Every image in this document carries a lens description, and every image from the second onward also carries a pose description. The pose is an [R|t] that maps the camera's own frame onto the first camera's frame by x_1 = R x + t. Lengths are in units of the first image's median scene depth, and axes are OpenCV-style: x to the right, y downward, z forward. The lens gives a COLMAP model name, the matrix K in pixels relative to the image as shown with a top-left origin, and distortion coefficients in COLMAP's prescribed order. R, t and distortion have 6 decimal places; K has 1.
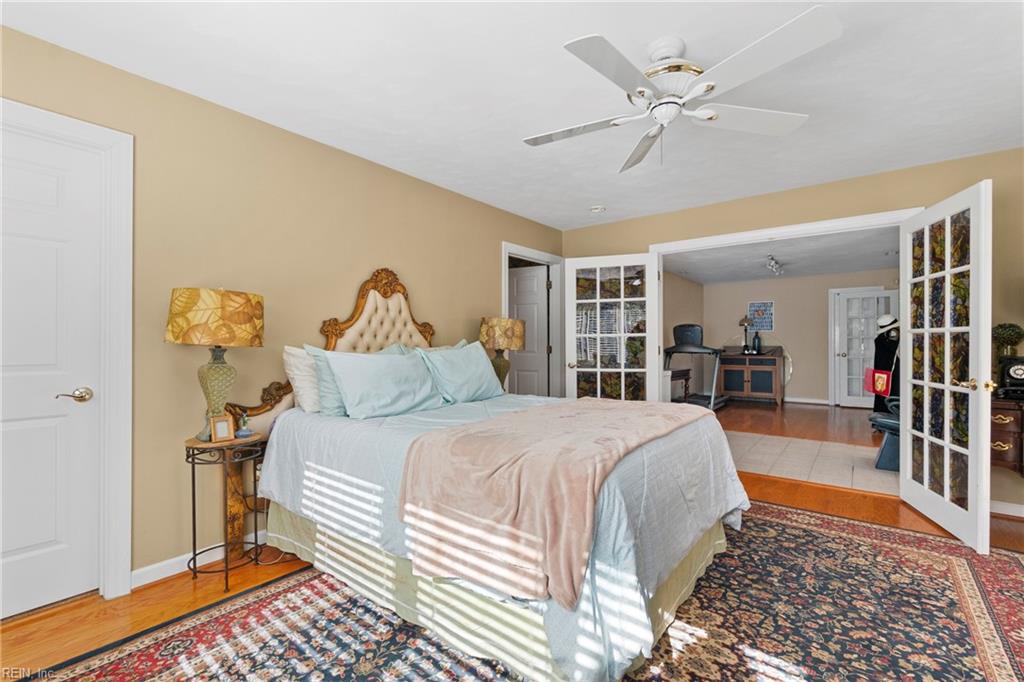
lens RADIAL K [[444.3, 0, 508.3], [0, 444.3, 343.7], [0, 0, 1]] dist [-0.000785, 0.000203]
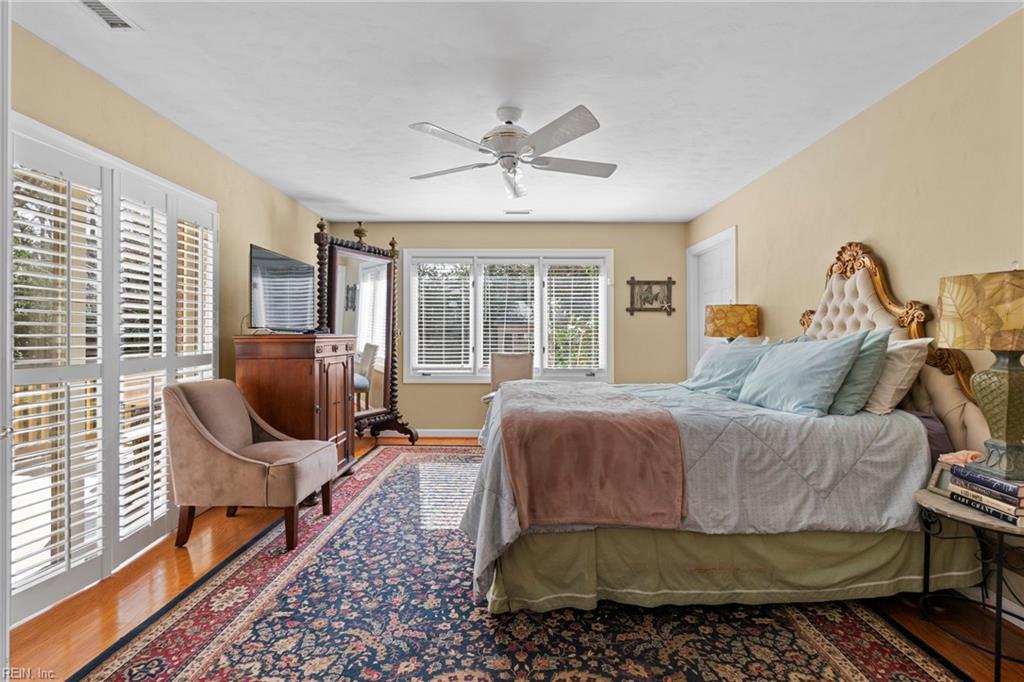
lens RADIAL K [[444.3, 0, 514.3], [0, 444.3, 339.1], [0, 0, 1]] dist [-0.000785, 0.000203]
pose [[-0.778324, 0.002135, -0.627860, 0.315837], [-0.004153, 0.999955, 0.008548, 0.000993], [0.627850, 0.009261, -0.778280, 0.548122]]
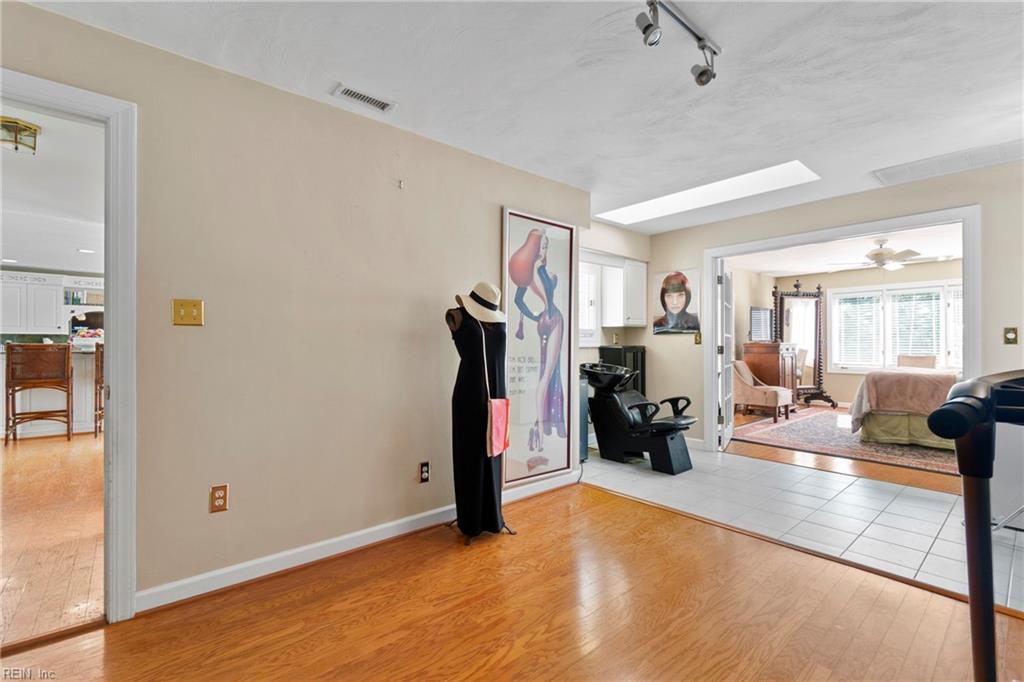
lens RADIAL K [[444.3, 0, 512.4], [0, 444.3, 341.0], [0, 0, 1]] dist [-0.000785, 0.000203]
pose [[-0.981253, 0.003403, 0.192695, 0.577589], [0.002540, 0.999986, -0.004724, -0.000262], [-0.192708, -0.004146, -0.981247, 1.151144]]
